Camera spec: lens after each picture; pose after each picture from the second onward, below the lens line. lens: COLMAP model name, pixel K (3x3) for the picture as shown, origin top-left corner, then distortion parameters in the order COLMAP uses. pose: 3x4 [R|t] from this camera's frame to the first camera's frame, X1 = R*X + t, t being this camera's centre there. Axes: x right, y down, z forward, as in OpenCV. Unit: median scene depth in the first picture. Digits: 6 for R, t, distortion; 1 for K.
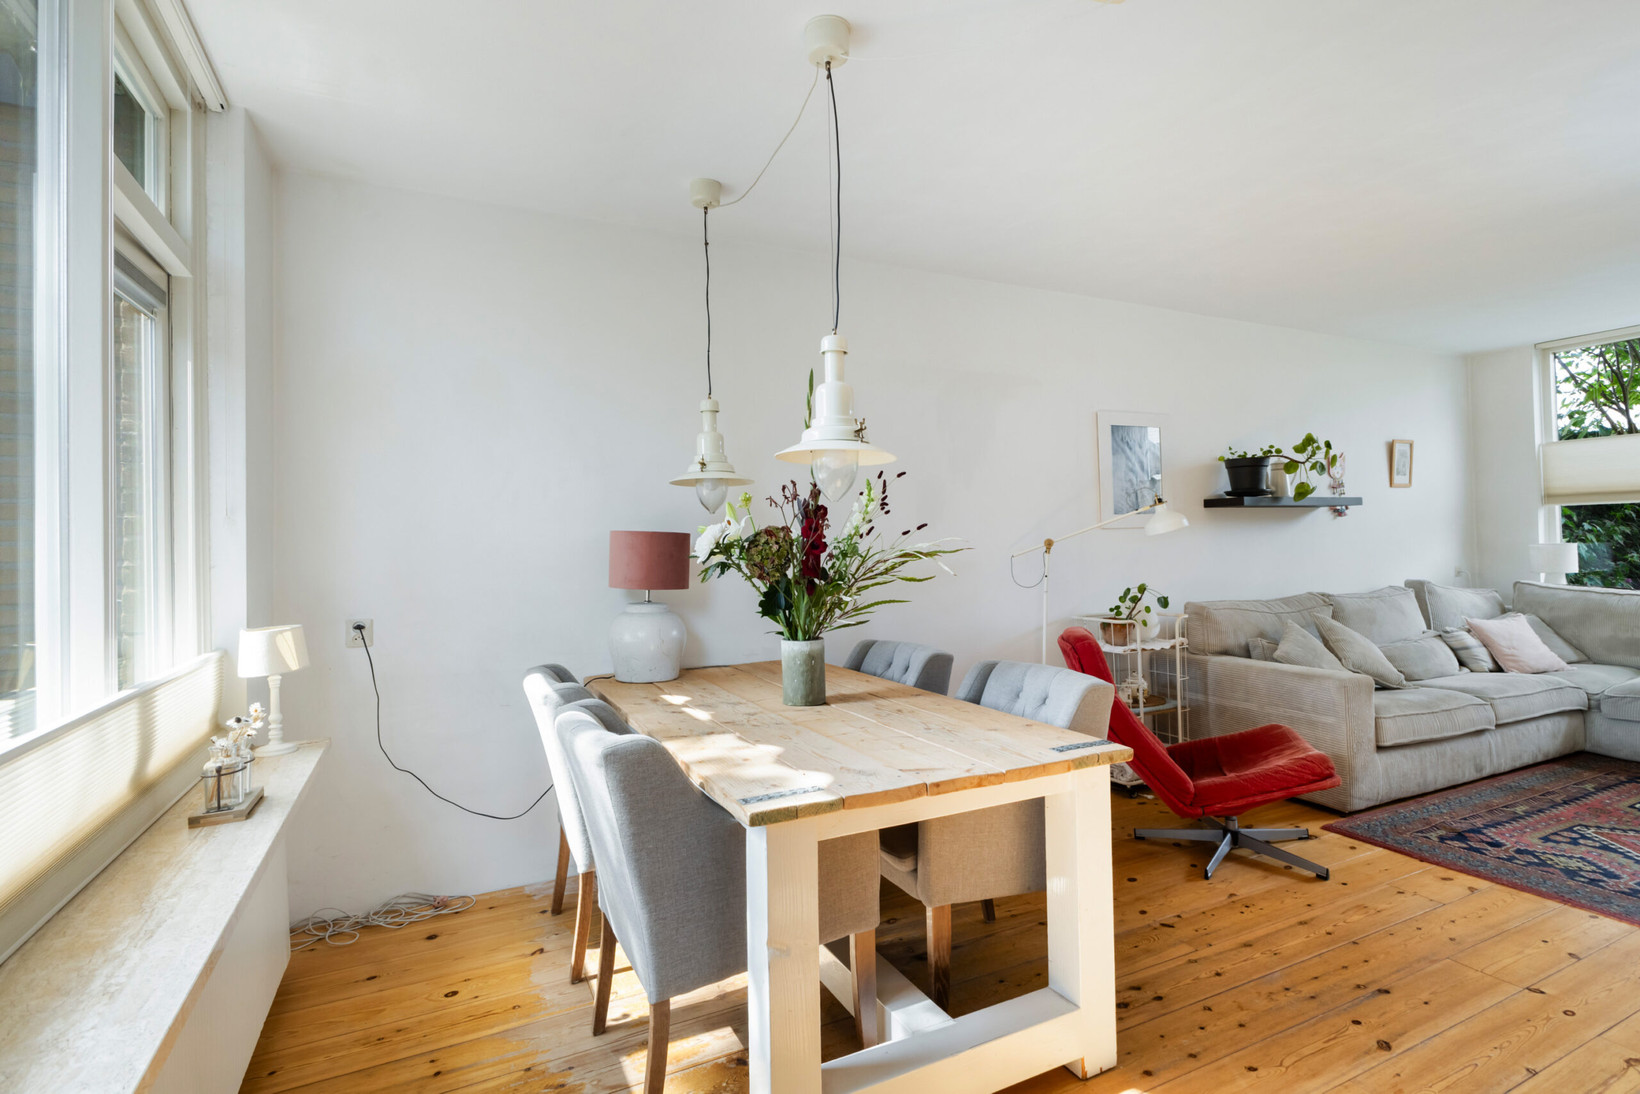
lens RADIAL K [[796.4, 0, 816.7], [0, 796.4, 527.0], [0, 0, 1]] dist [0.003040, -0.005525]
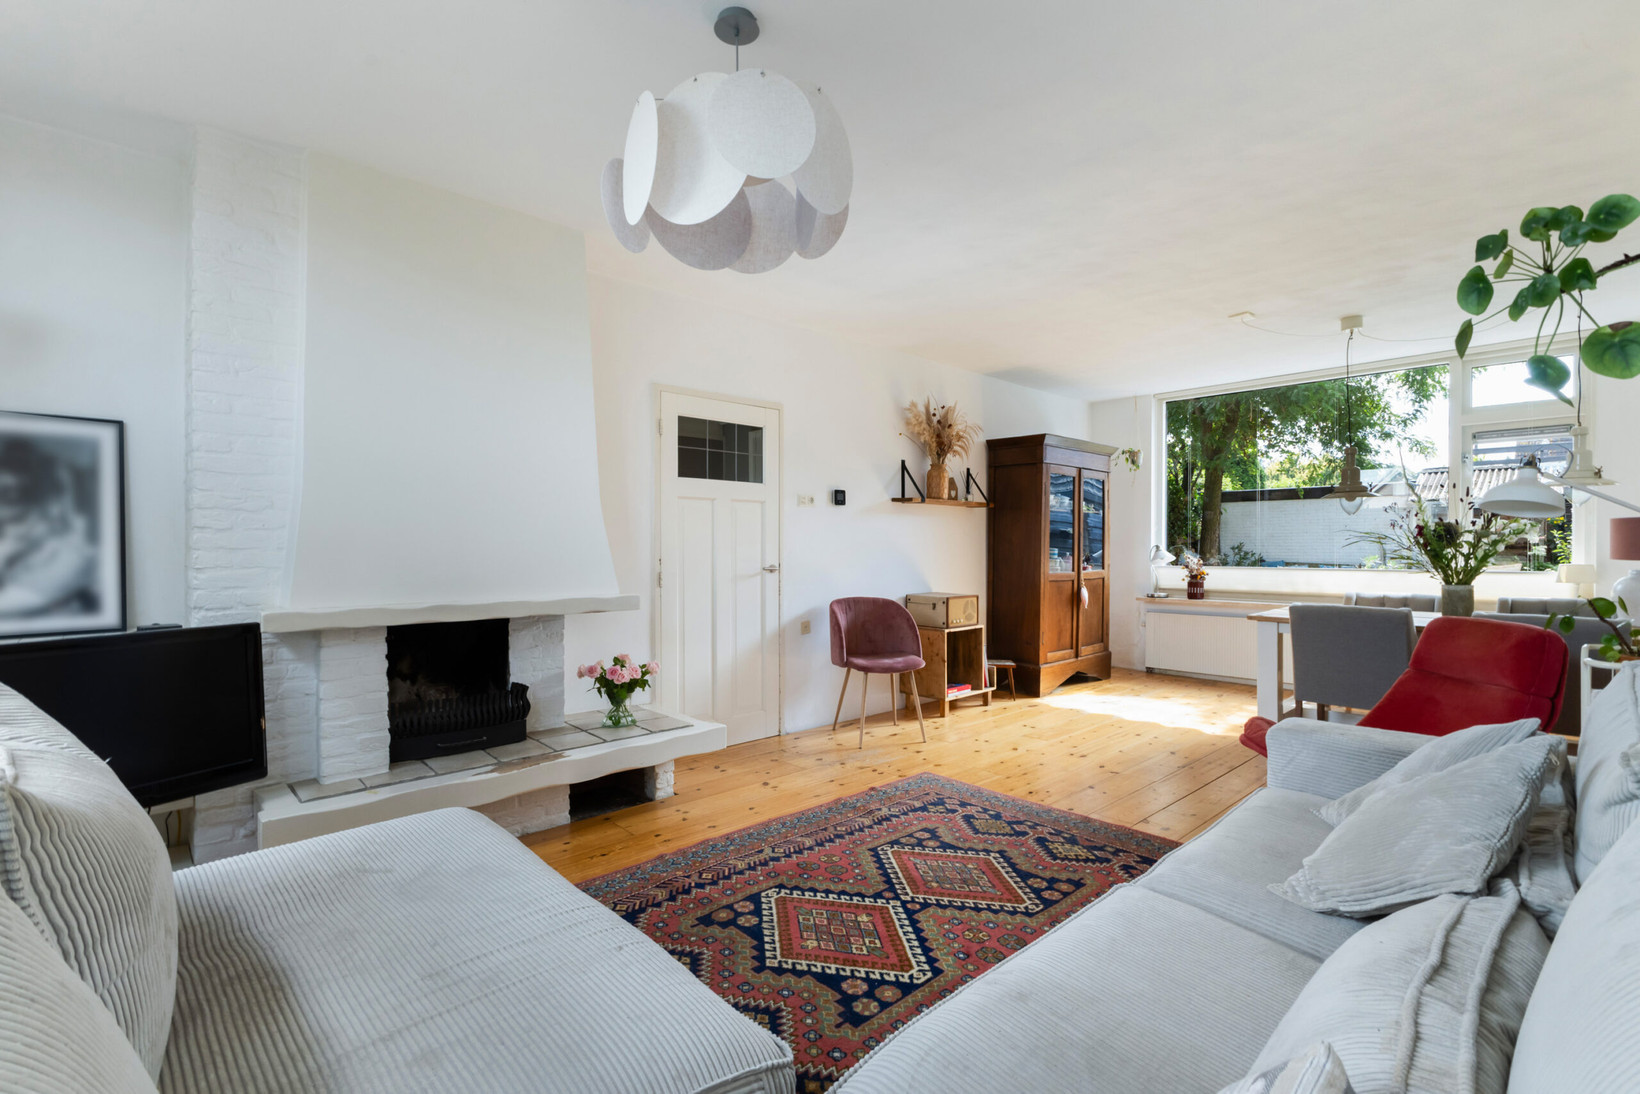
lens RADIAL K [[732.6, 0, 825.1], [0, 732.6, 555.0], [0, 0, 1]] dist [-0.010632, -0.000019]
pose [[-0.955224, 0.026452, -0.294697, 1.380166], [0.029165, 0.999563, -0.004814, 0.034337], [0.294441, -0.013193, -0.955579, 1.650814]]
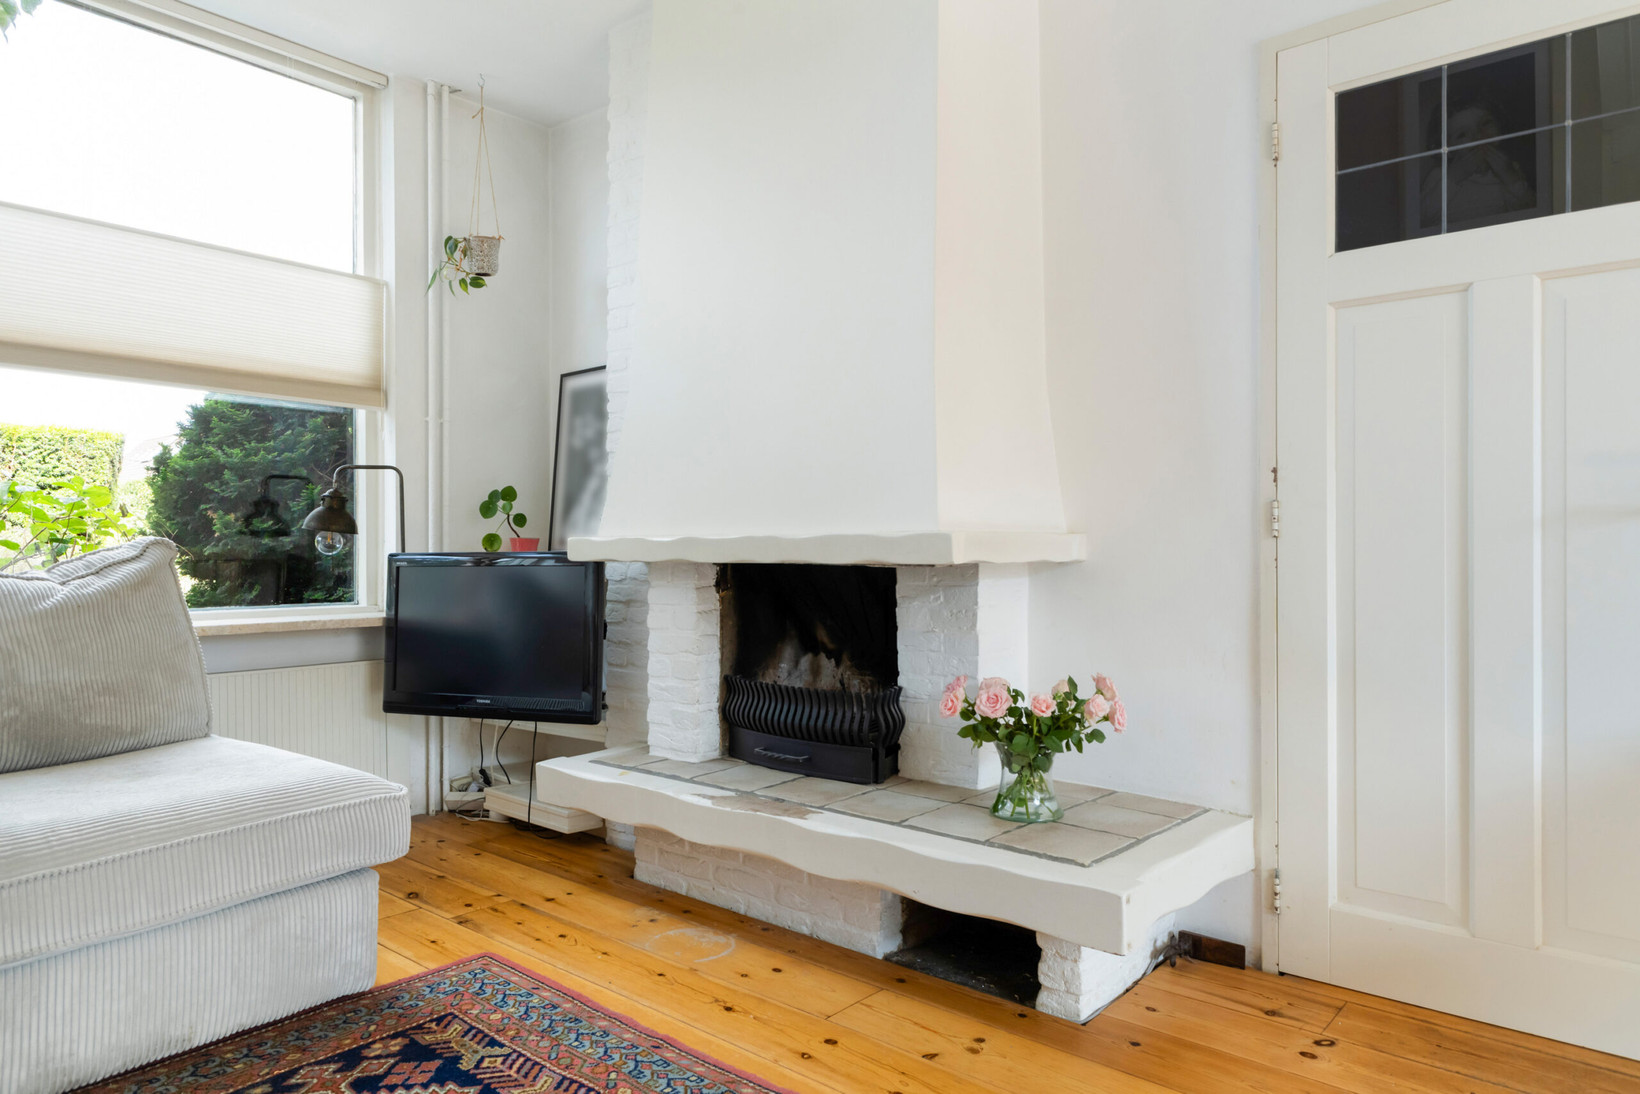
lens RADIAL K [[1026.1, 0, 820.0], [0, 1026.1, 547.0], [0, 0, 1]] dist [0.014449, -0.001911]
pose [[-0.400276, 0.028629, 0.915947, 0.770549], [-0.011893, 0.999265, -0.036431, 0.109851], [-0.916317, -0.025476, -0.399642, 0.964033]]
